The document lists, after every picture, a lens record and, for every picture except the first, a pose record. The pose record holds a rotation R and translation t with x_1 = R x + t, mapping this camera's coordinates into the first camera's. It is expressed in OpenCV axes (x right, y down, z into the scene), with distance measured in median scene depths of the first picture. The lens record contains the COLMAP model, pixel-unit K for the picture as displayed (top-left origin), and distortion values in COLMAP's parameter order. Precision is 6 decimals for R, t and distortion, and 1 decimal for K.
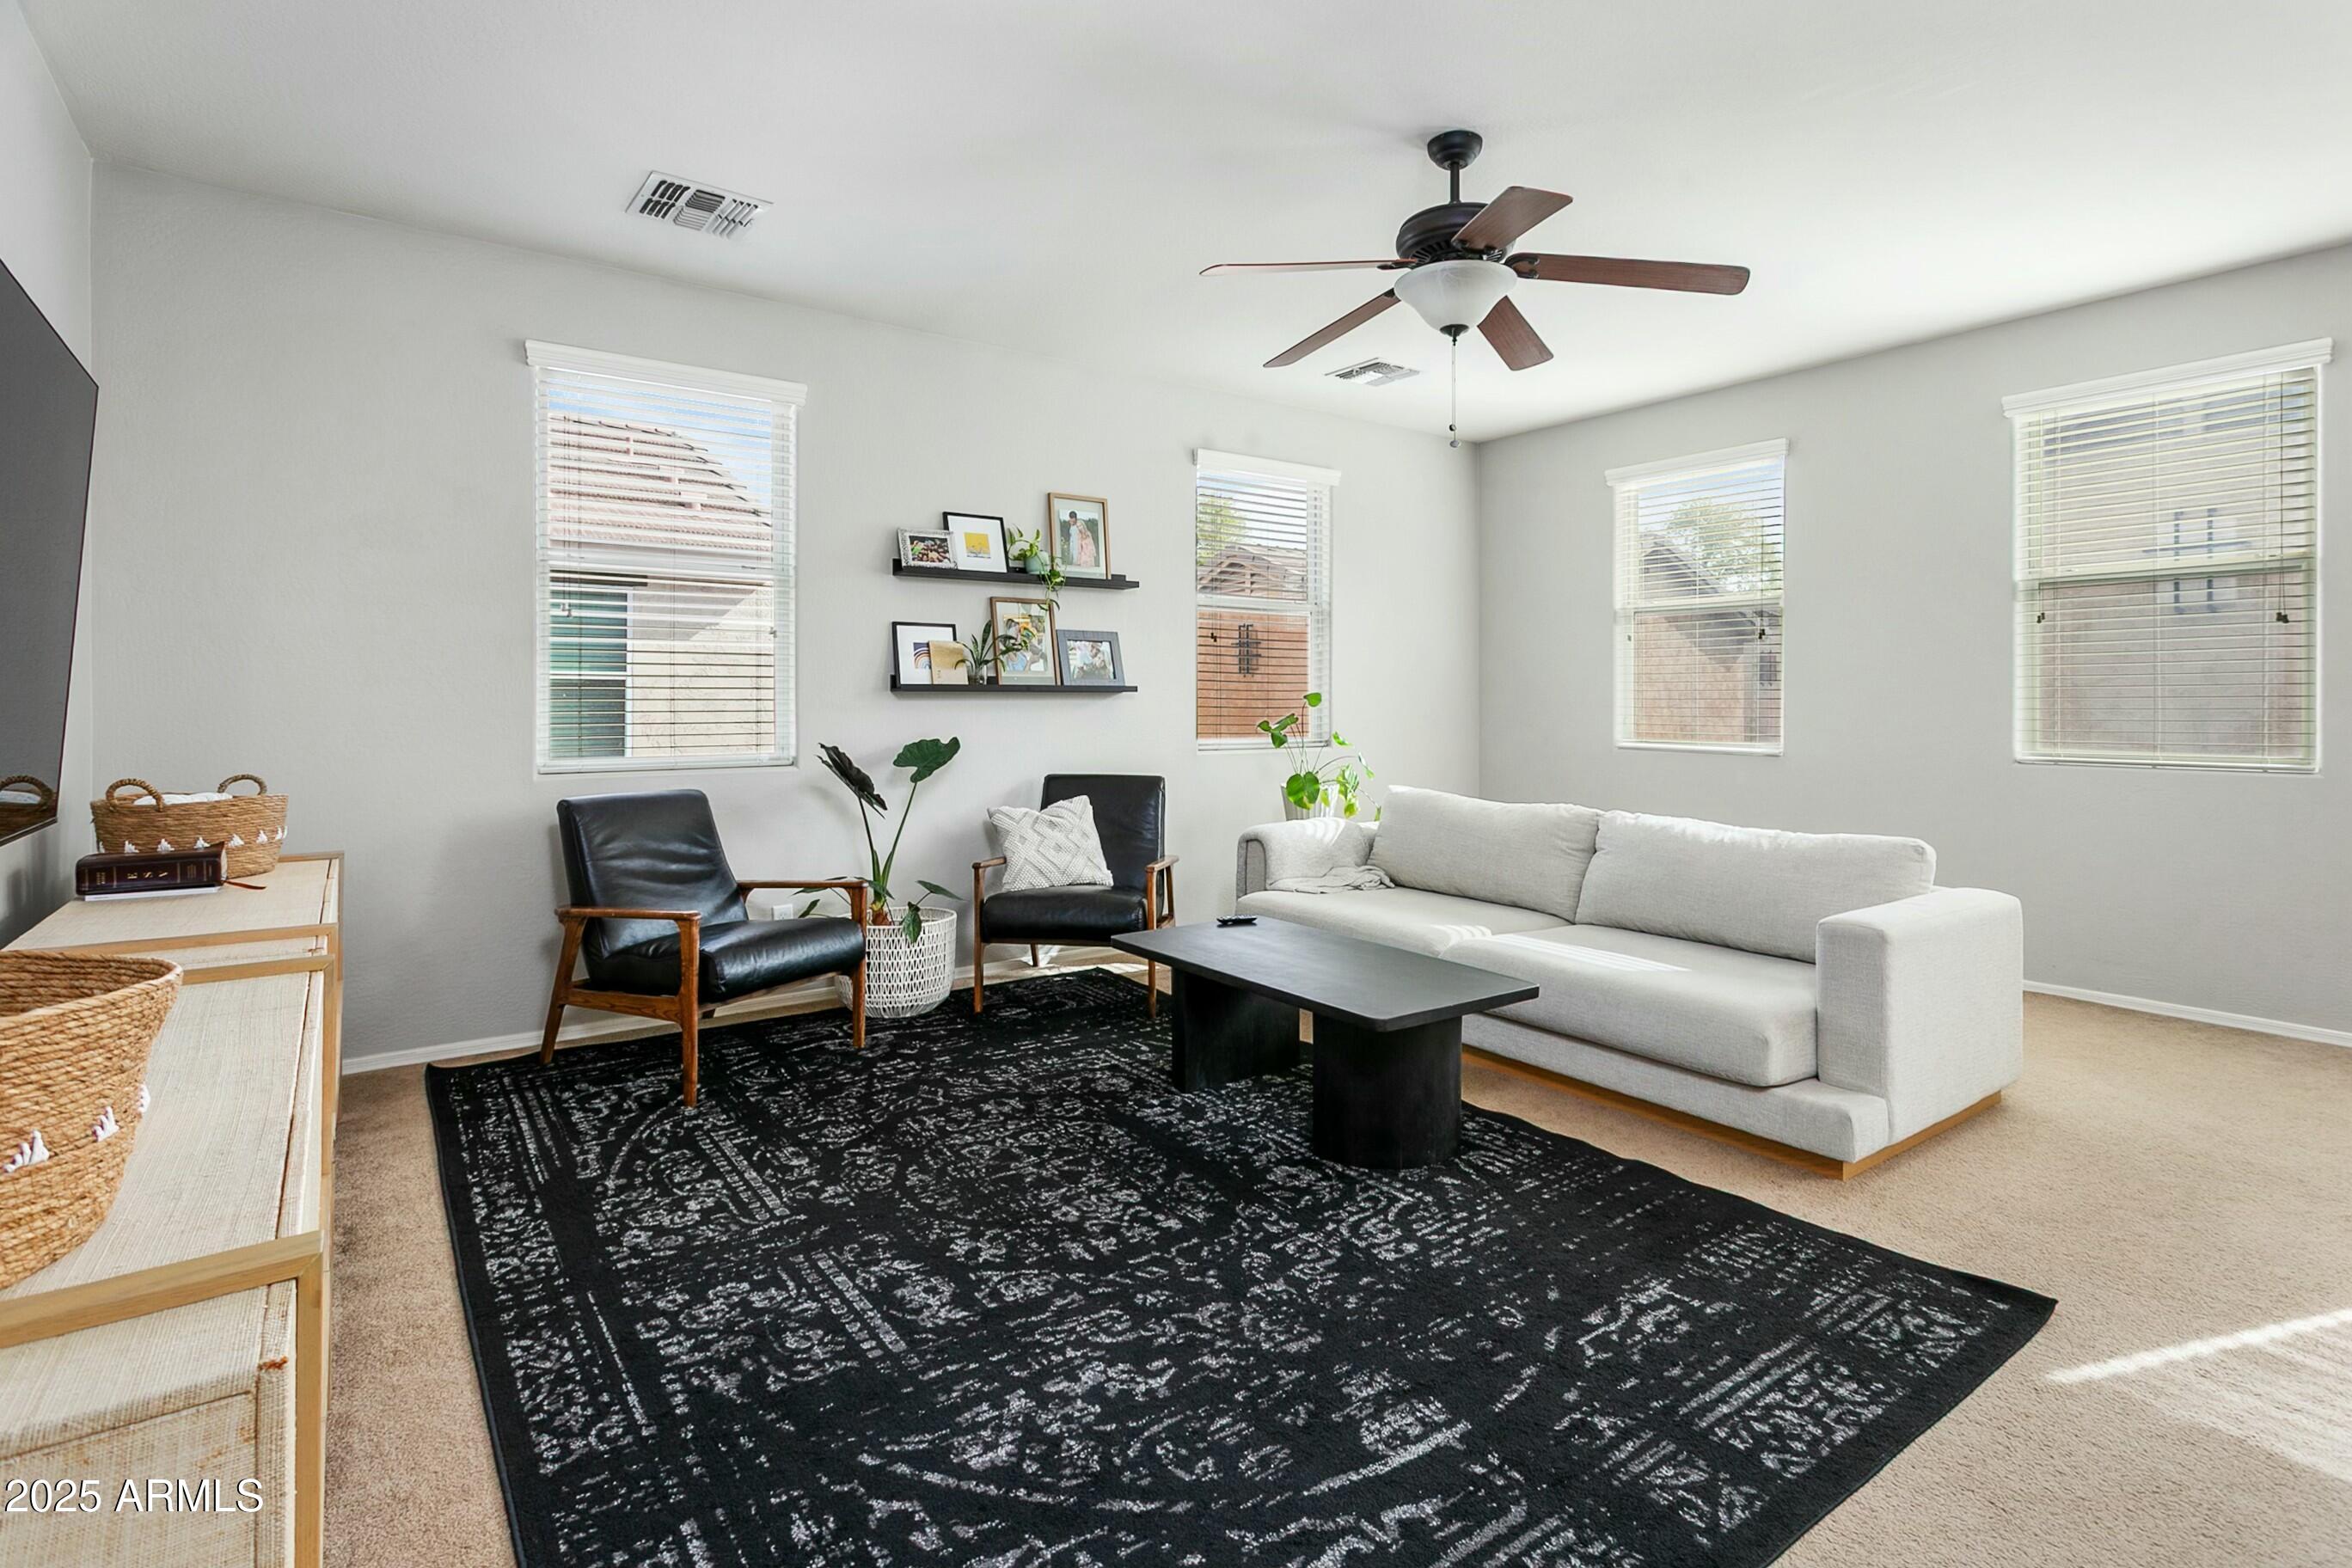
lens RADIAL K [[1146.9, 0, 1187.4], [0, 1146.9, 695.4], [0, 0, 1]] dist [0.003895, 0.001170]
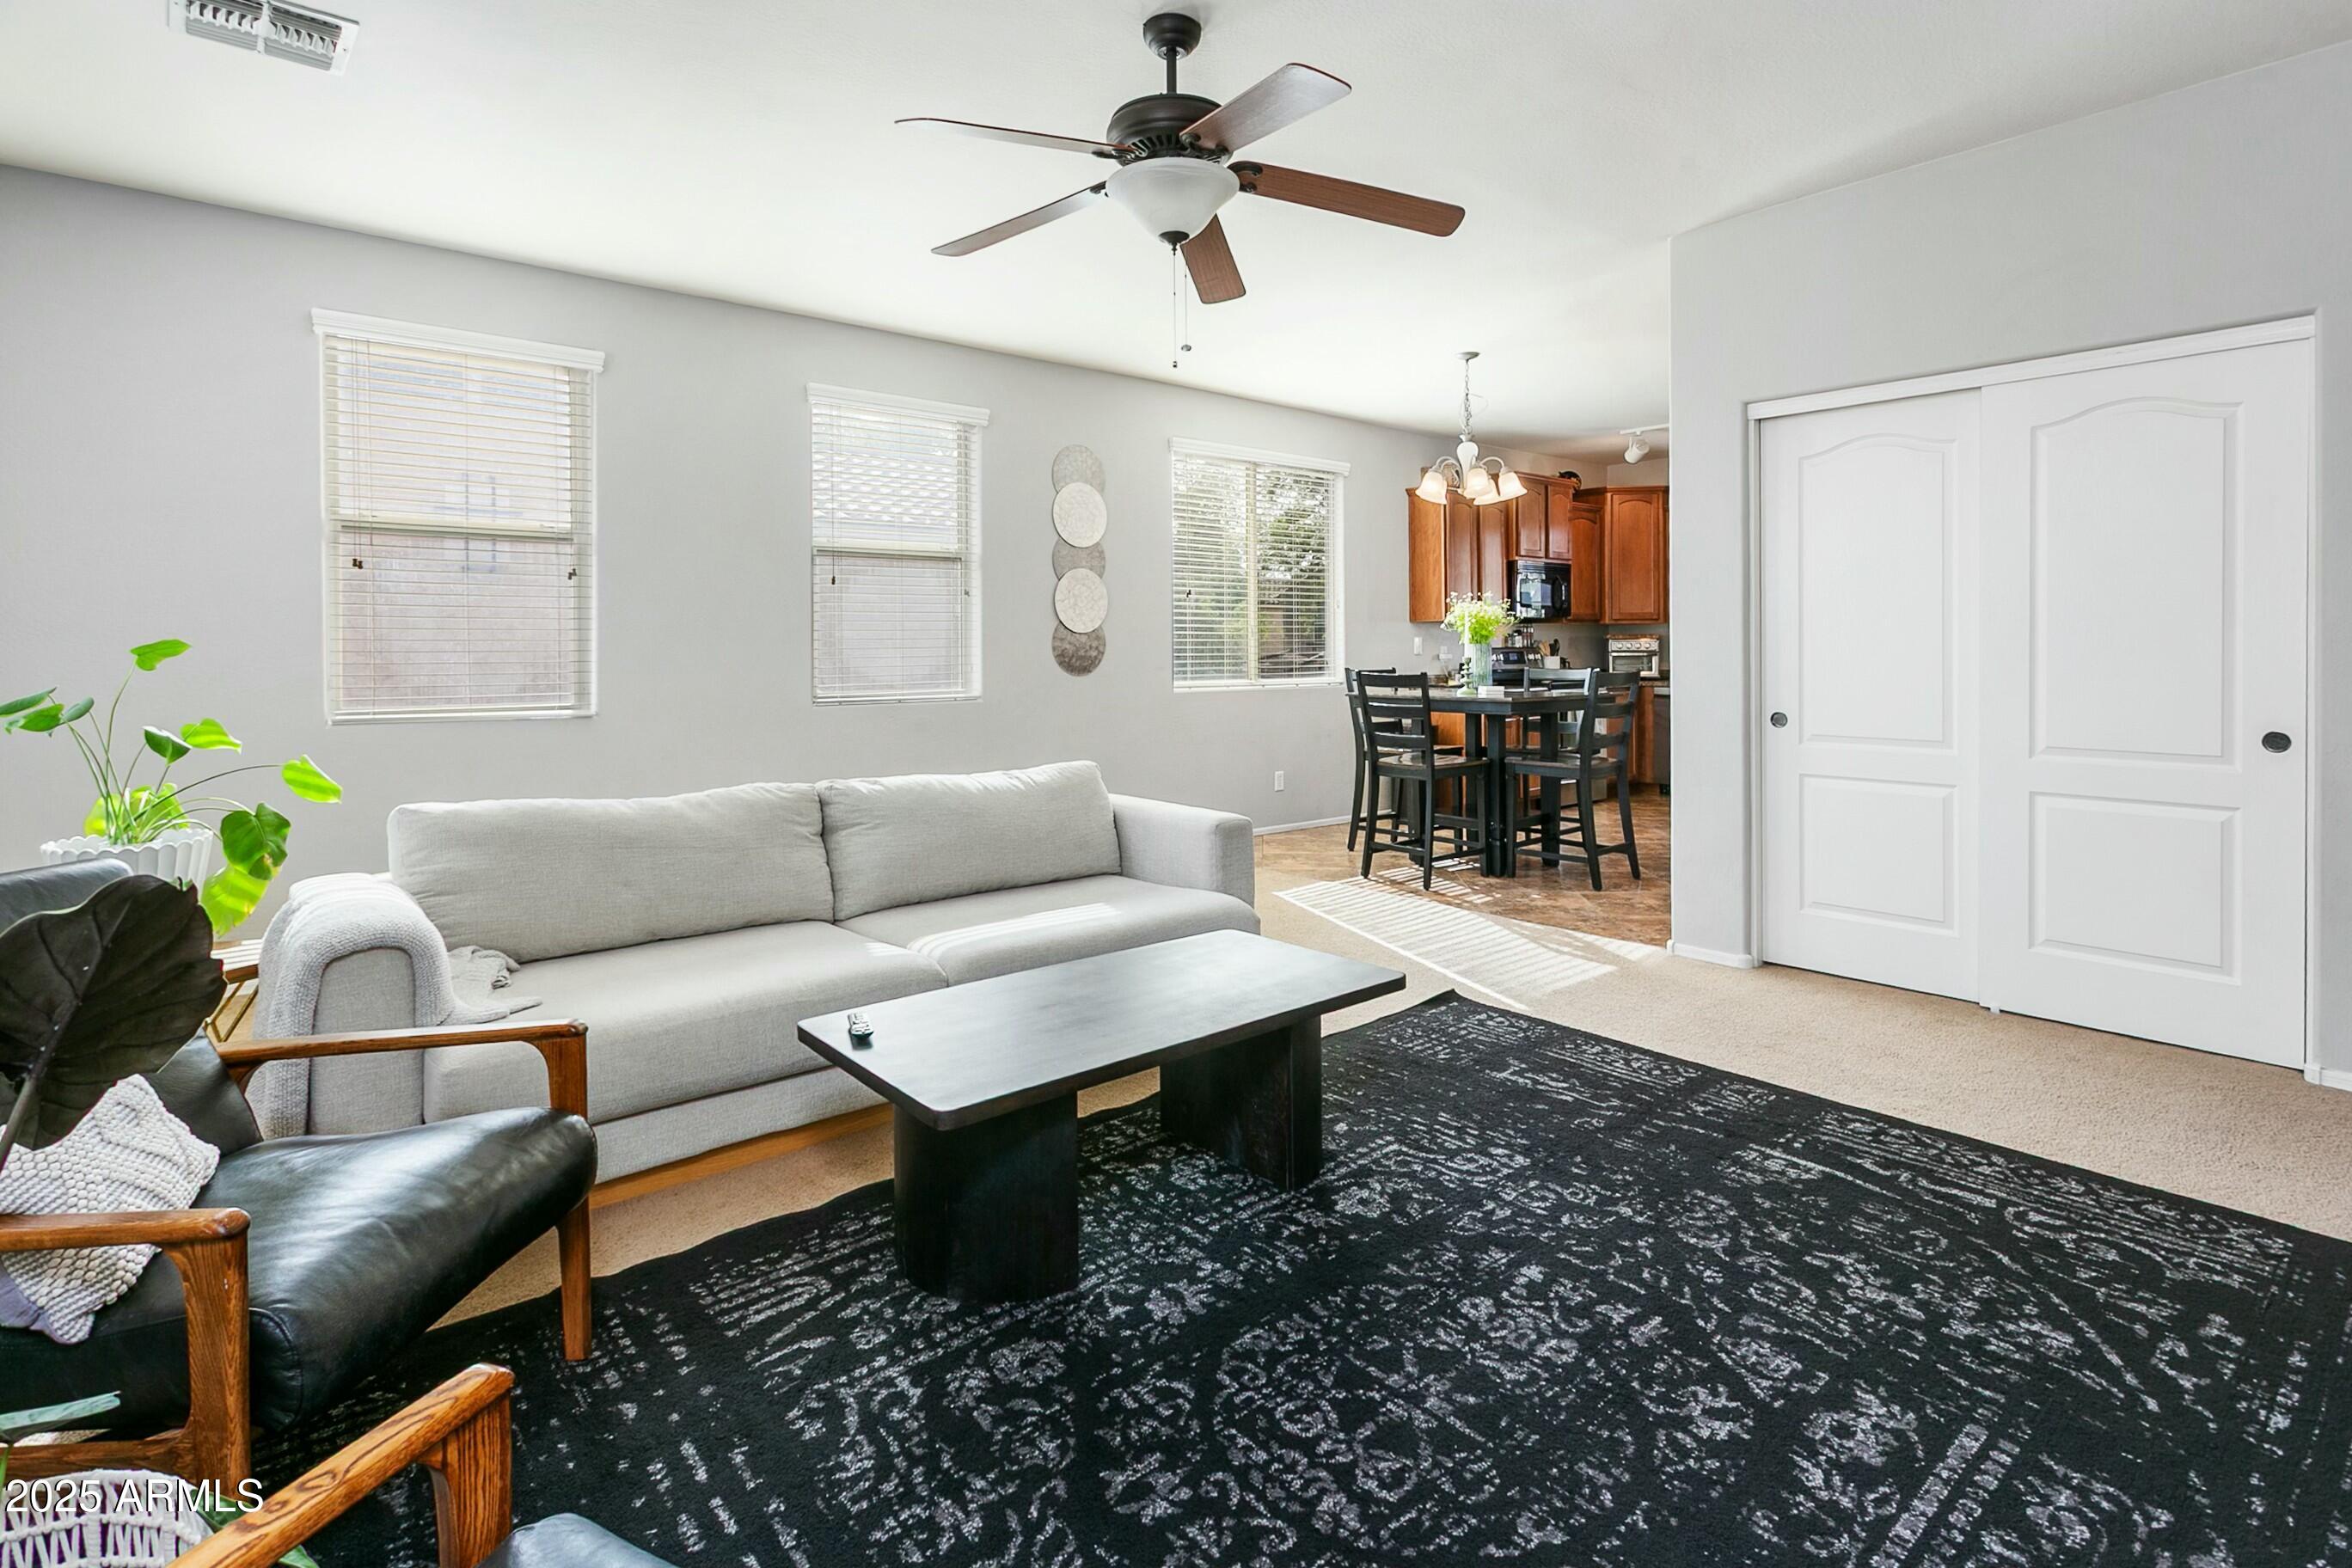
lens RADIAL K [[1155.3, 0, 1182.1], [0, 1155.3, 669.5], [0, 0, 1]] dist [0.002024, -0.000269]
pose [[-0.074777, -0.016735, 0.997060, -0.817589], [0.002231, 0.999854, 0.016949, 0.003281], [-0.997198, 0.003492, -0.074728, 1.294149]]
